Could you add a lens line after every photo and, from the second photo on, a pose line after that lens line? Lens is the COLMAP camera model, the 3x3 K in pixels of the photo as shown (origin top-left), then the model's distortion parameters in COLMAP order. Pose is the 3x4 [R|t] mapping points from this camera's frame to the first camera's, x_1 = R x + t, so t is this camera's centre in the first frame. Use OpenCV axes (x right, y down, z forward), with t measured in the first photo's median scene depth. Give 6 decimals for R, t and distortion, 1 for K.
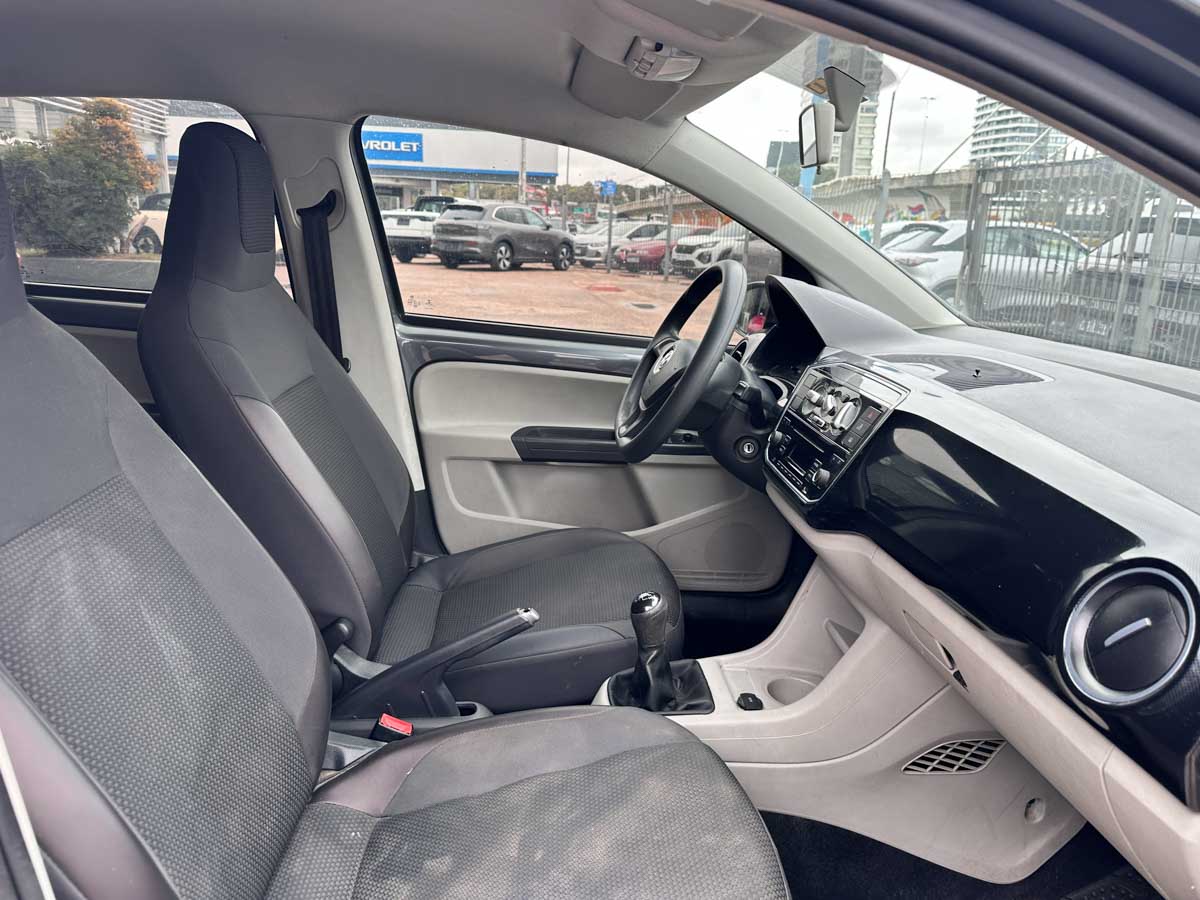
lens RADIAL K [[834.6, 0, 602.1], [0, 834.6, 442.4], [0, 0, 1]] dist [0.092381, -0.122986]
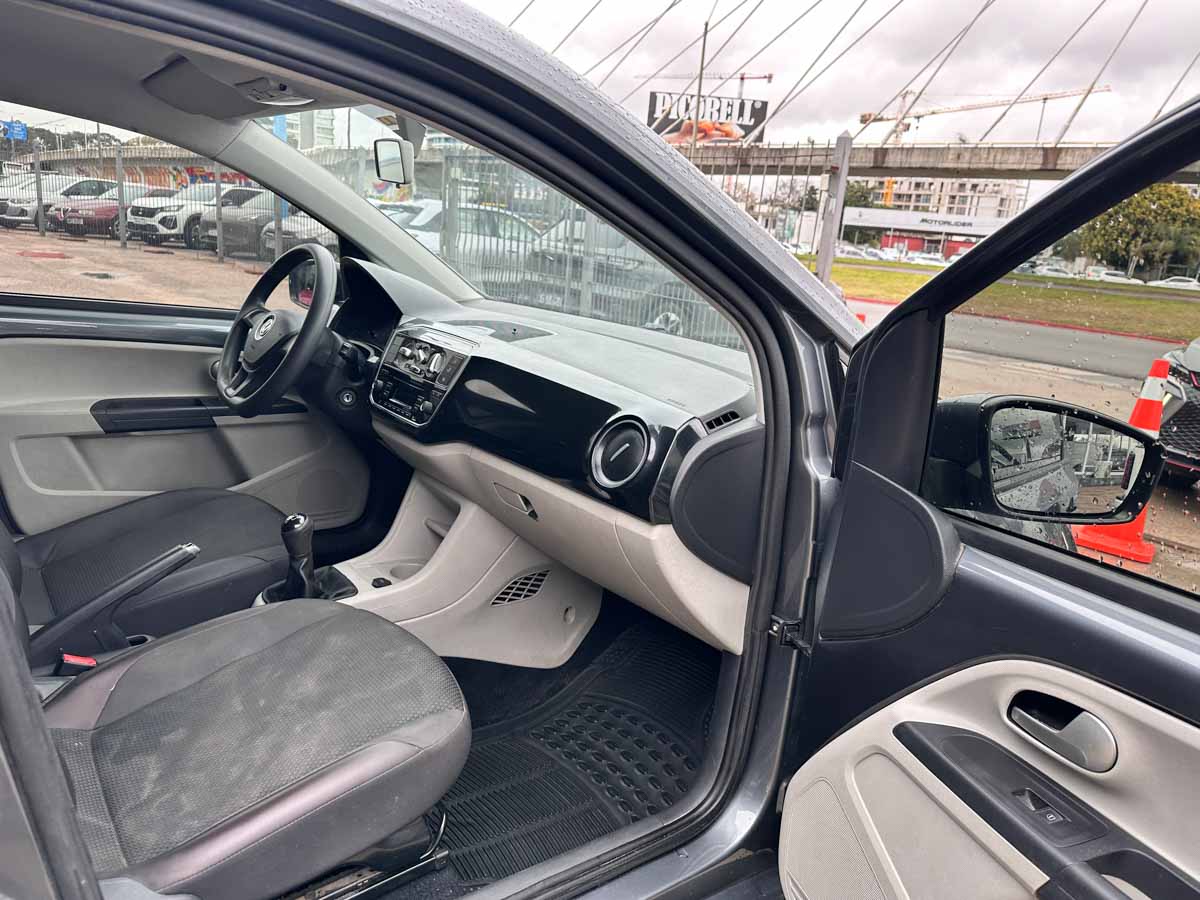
lens RADIAL K [[862.1, 0, 614.9], [0, 862.1, 447.5], [0, 0, 1]] dist [0.021355, -0.029099]
pose [[0.823161, -0.104375, 0.558132, -0.192460], [0.085302, 0.994536, 0.060178, 0.031513], [-0.561363, -0.001927, 0.827567, -0.249417]]
